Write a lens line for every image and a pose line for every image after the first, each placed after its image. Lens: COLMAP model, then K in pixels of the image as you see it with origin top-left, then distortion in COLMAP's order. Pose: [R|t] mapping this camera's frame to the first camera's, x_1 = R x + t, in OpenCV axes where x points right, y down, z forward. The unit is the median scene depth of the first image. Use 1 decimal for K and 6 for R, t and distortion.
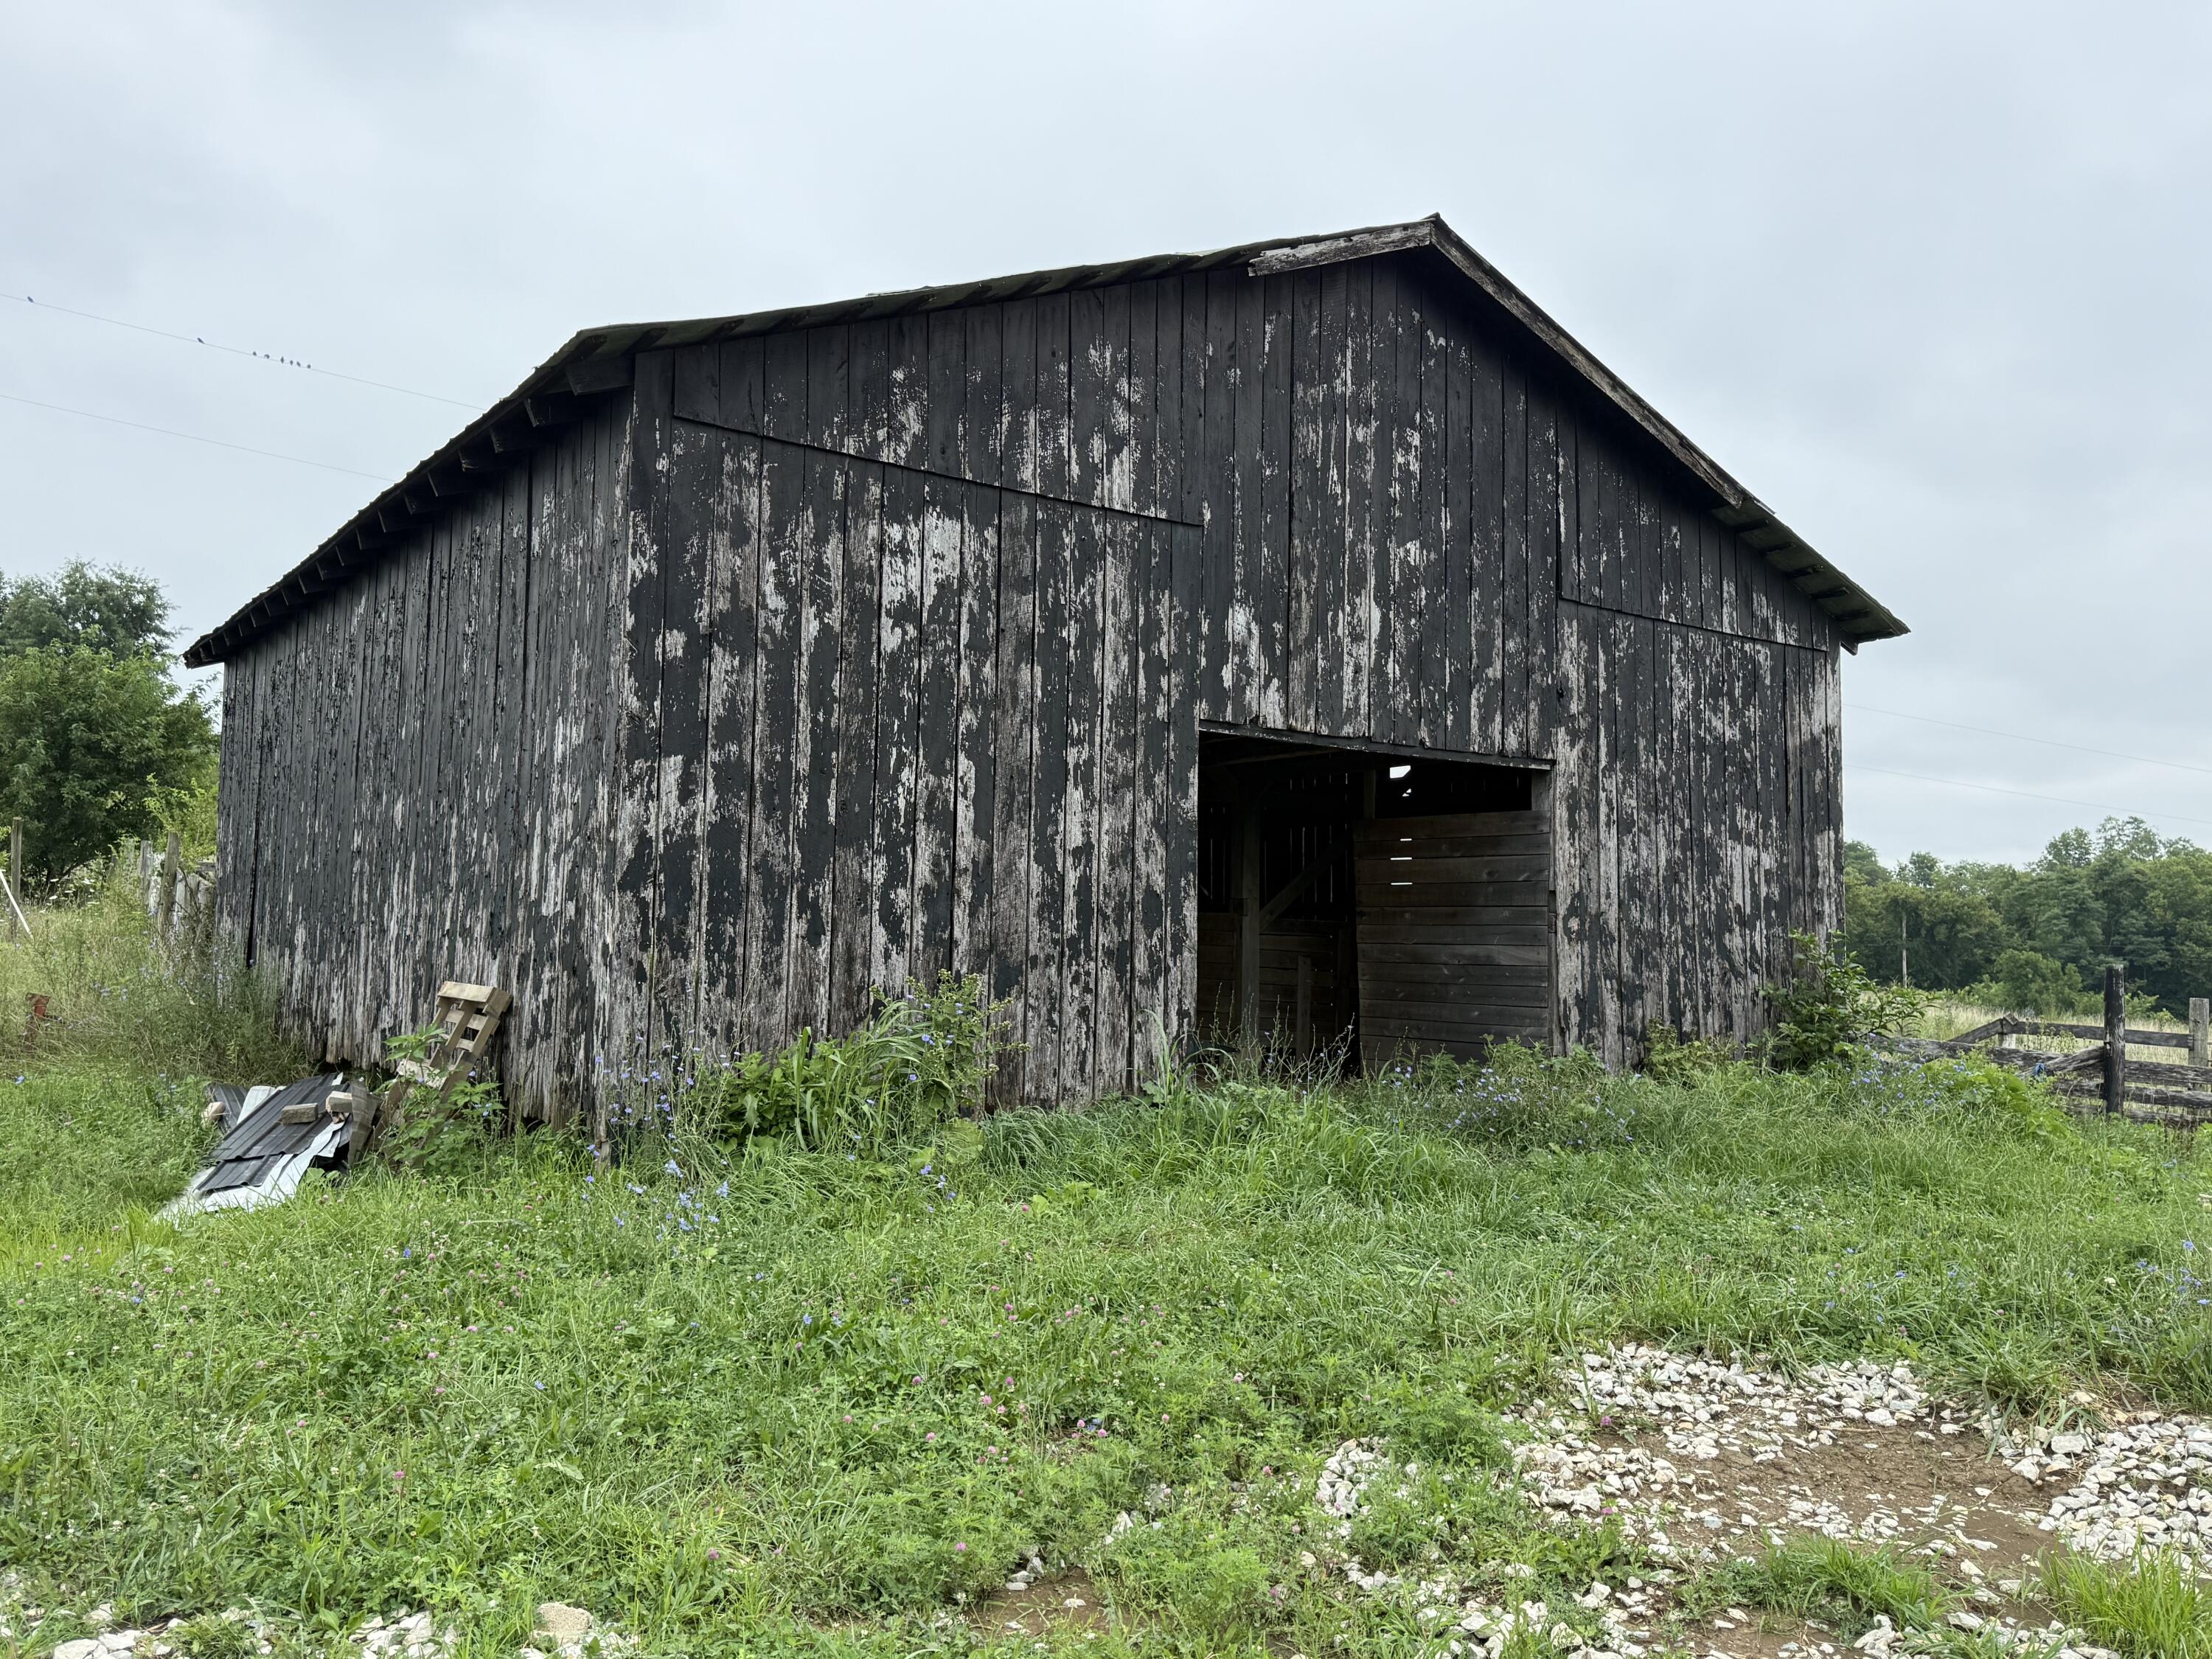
lens RADIAL K [[1727.8, 0, 1106.0], [0, 1727.8, 829.5], [0, 0, 1]] dist [0.003650, -0.000807]
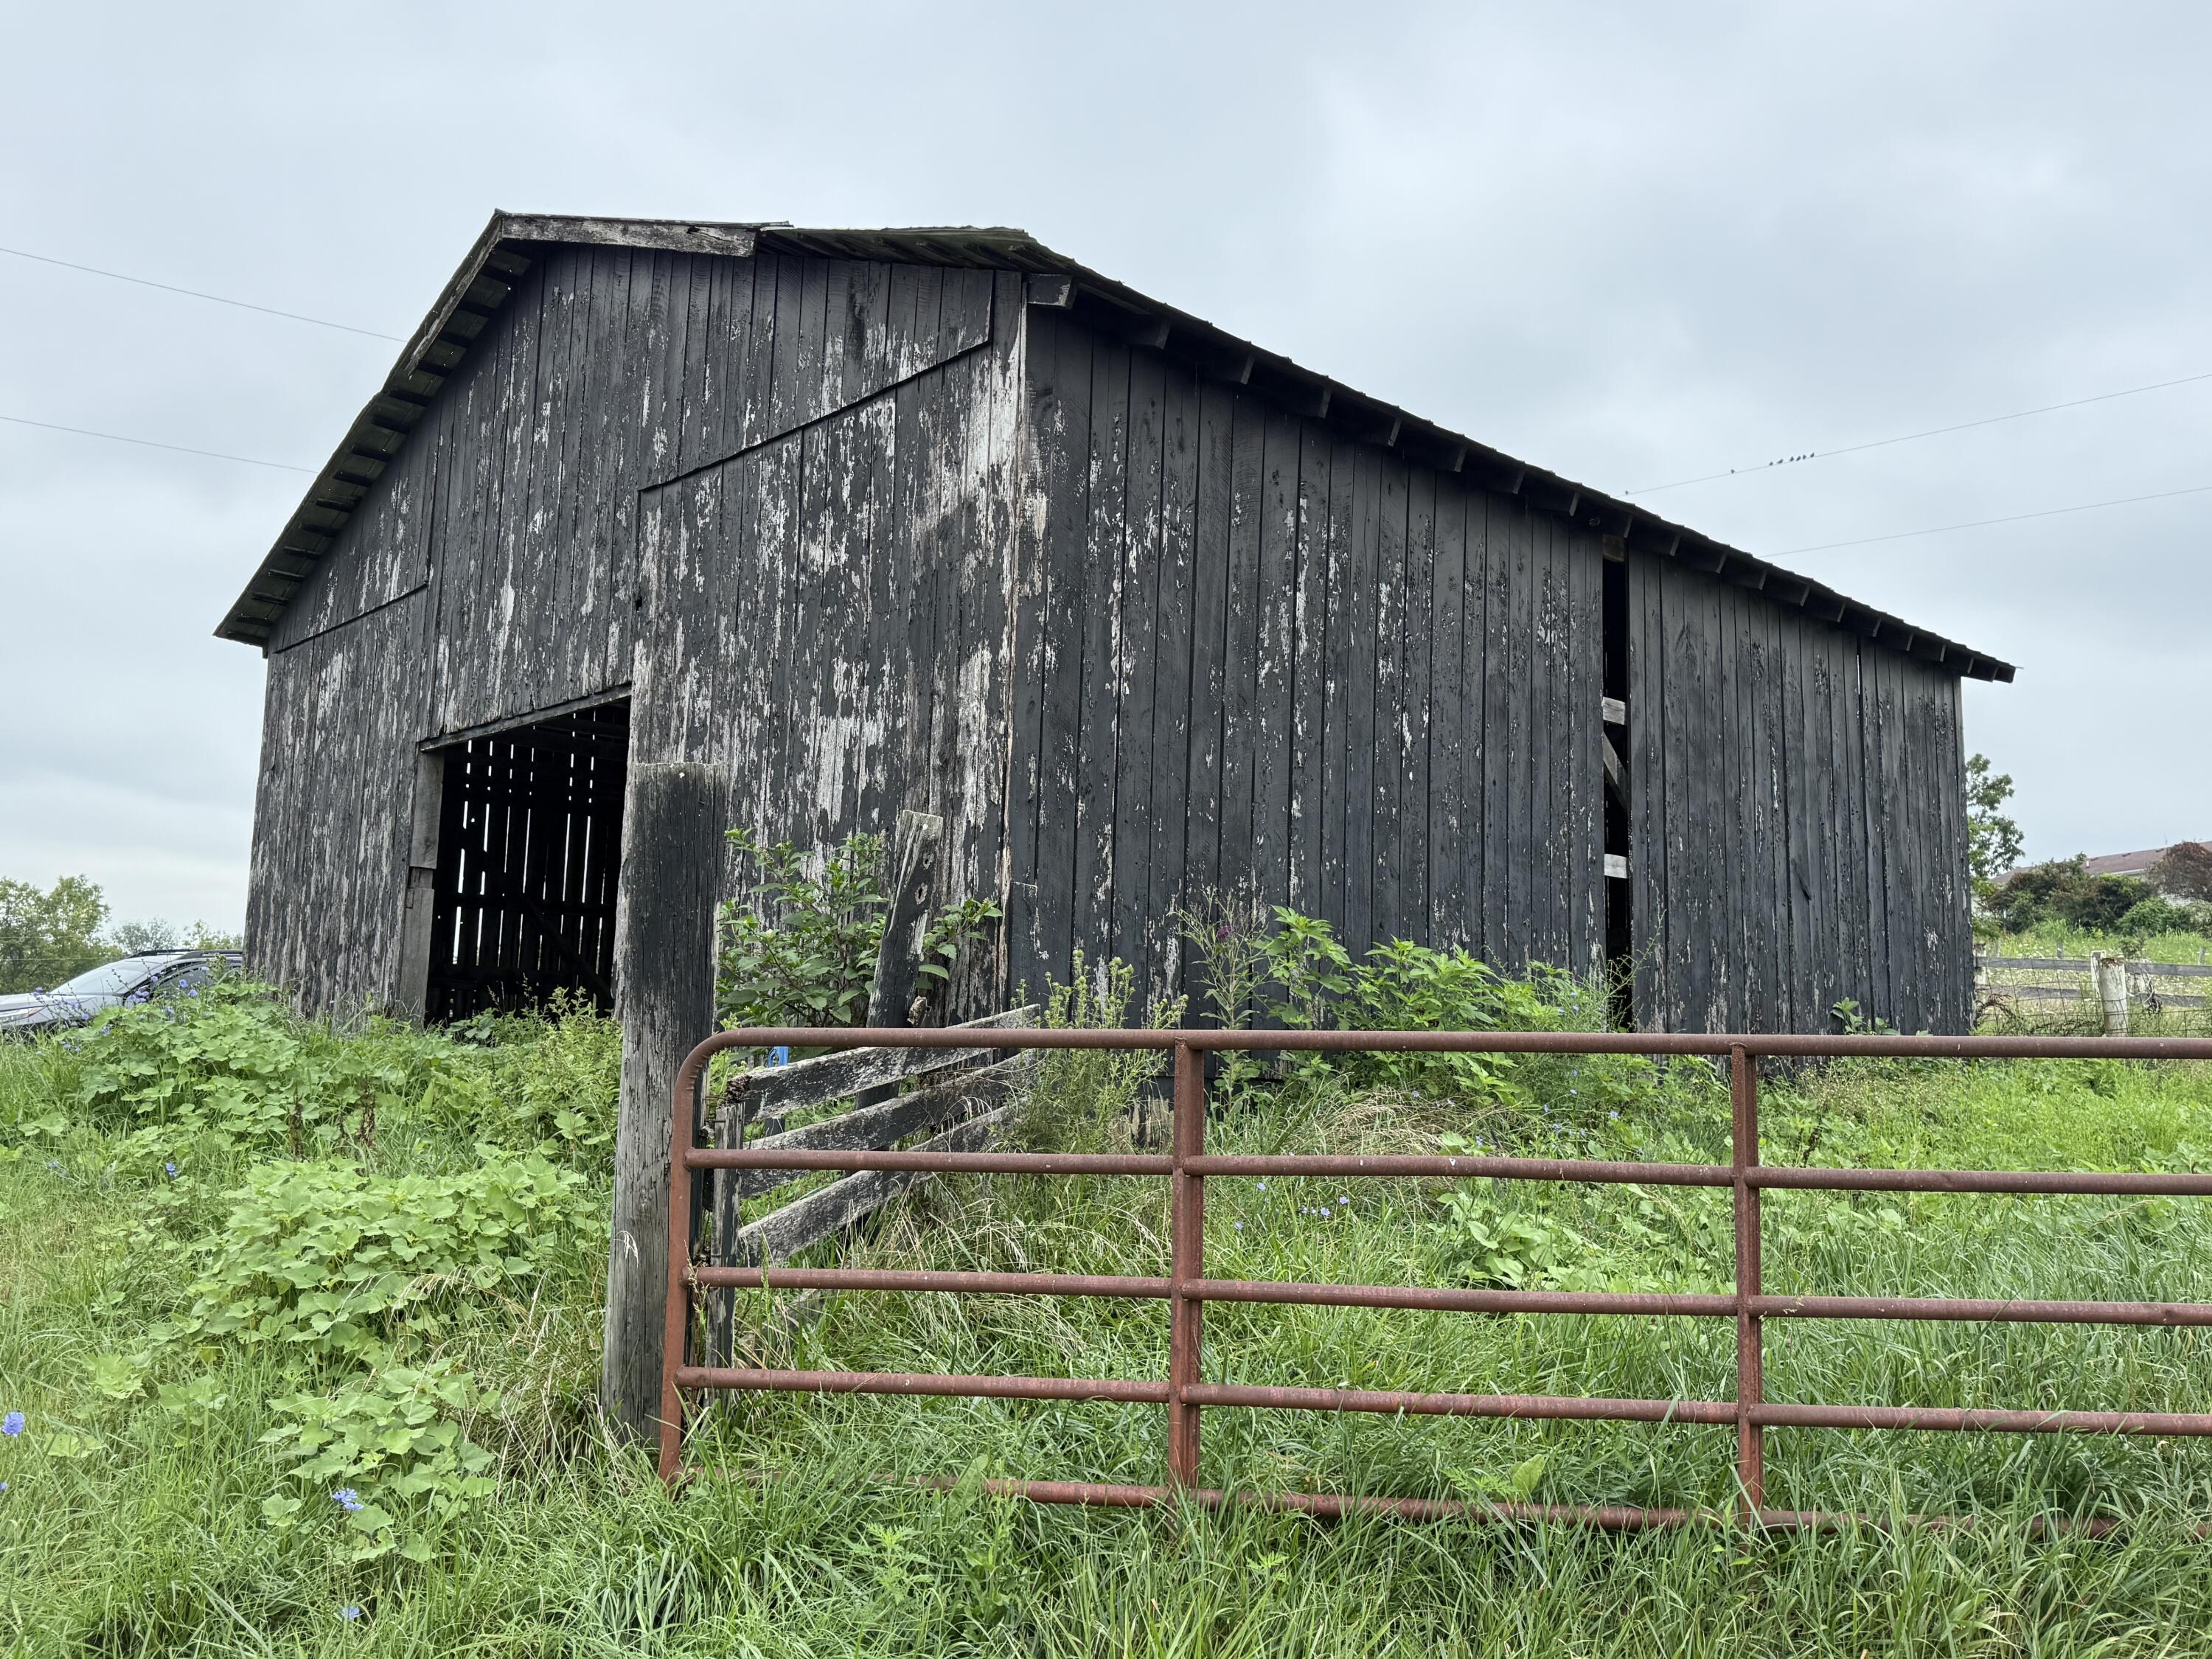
lens RADIAL K [[1727.8, 0, 1106.0], [0, 1727.8, 829.5], [0, 0, 1]] dist [0.003650, -0.000807]
pose [[0.166534, -0.139908, -0.976059, 1.049191], [0.055389, 0.989647, -0.132405, 0.147210], [0.984479, -0.032013, 0.172560, 1.018002]]
